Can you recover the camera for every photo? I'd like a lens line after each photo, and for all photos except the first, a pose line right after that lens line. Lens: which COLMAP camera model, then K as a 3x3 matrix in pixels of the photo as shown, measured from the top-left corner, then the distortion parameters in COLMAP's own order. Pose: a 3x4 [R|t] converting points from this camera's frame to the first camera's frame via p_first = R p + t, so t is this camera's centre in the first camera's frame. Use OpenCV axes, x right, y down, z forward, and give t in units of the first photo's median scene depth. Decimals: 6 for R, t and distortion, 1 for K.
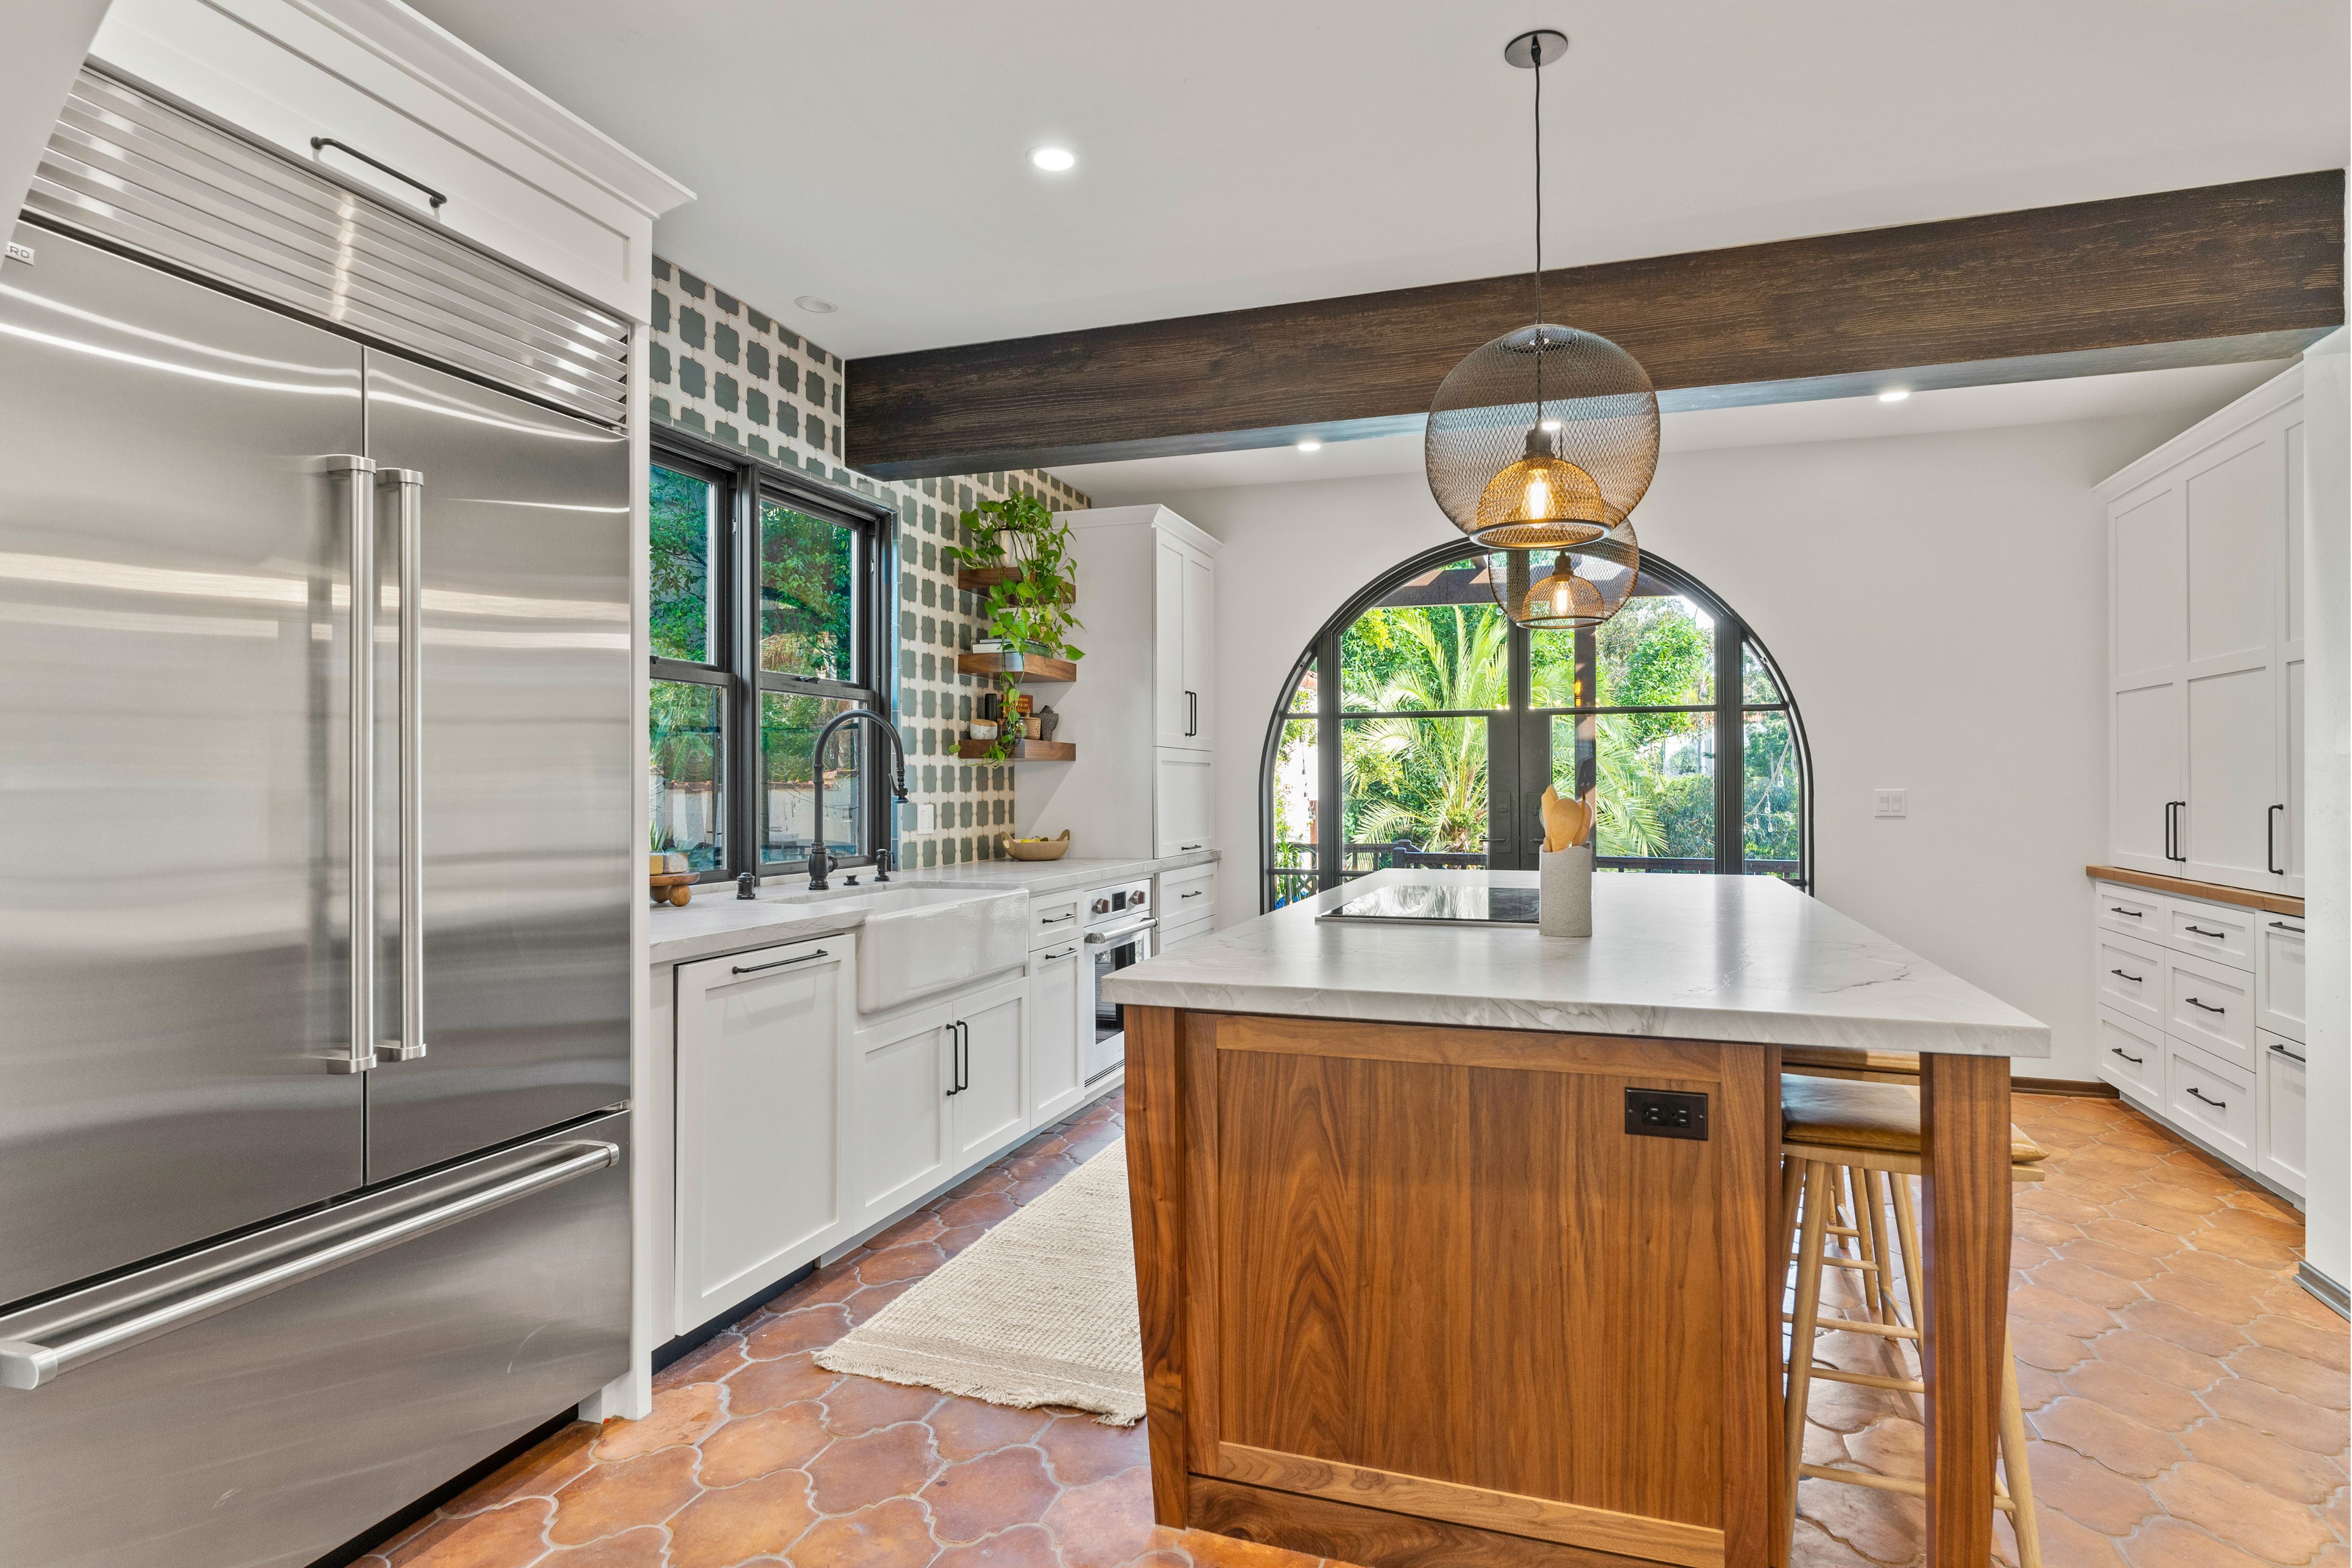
lens RADIAL K [[1788.3, 0, 1176.0], [0, 1788.3, 784.0], [0, 0, 1]] dist [0.000167, -0.000132]
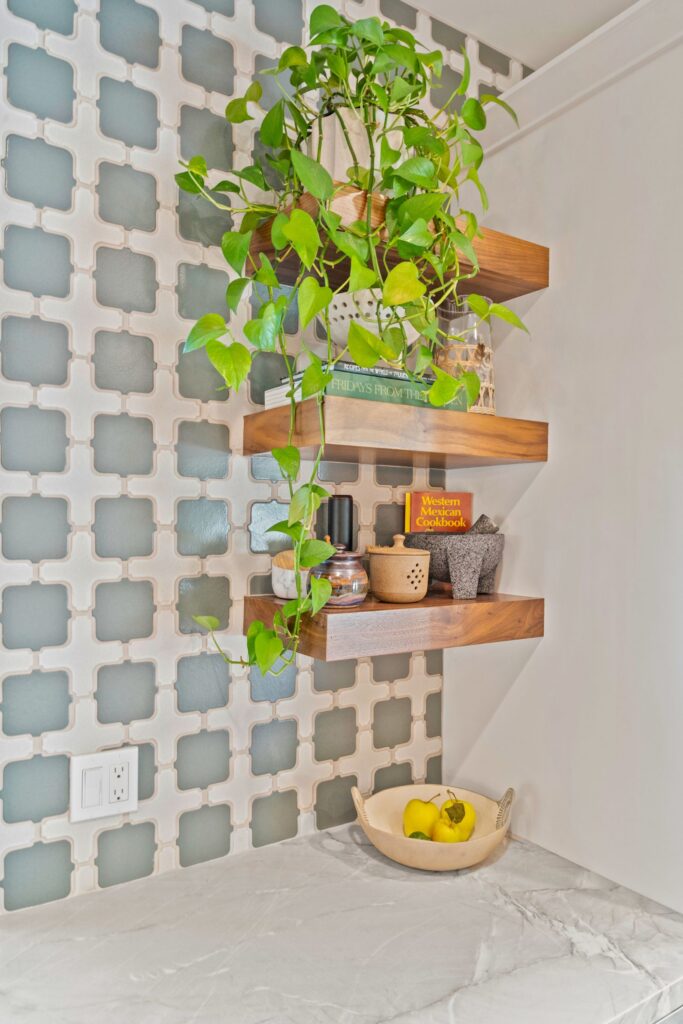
lens RADIAL K [[778.6, 0, 341.5], [0, 778.6, 512.0], [0, 0, 1]] dist [0.000167, -0.000132]
pose [[0.811255, 0.020591, -0.584330, 0.020399], [-0.013961, 0.999777, 0.015849, -0.050863], [0.584526, -0.004700, 0.811362, 0.848429]]
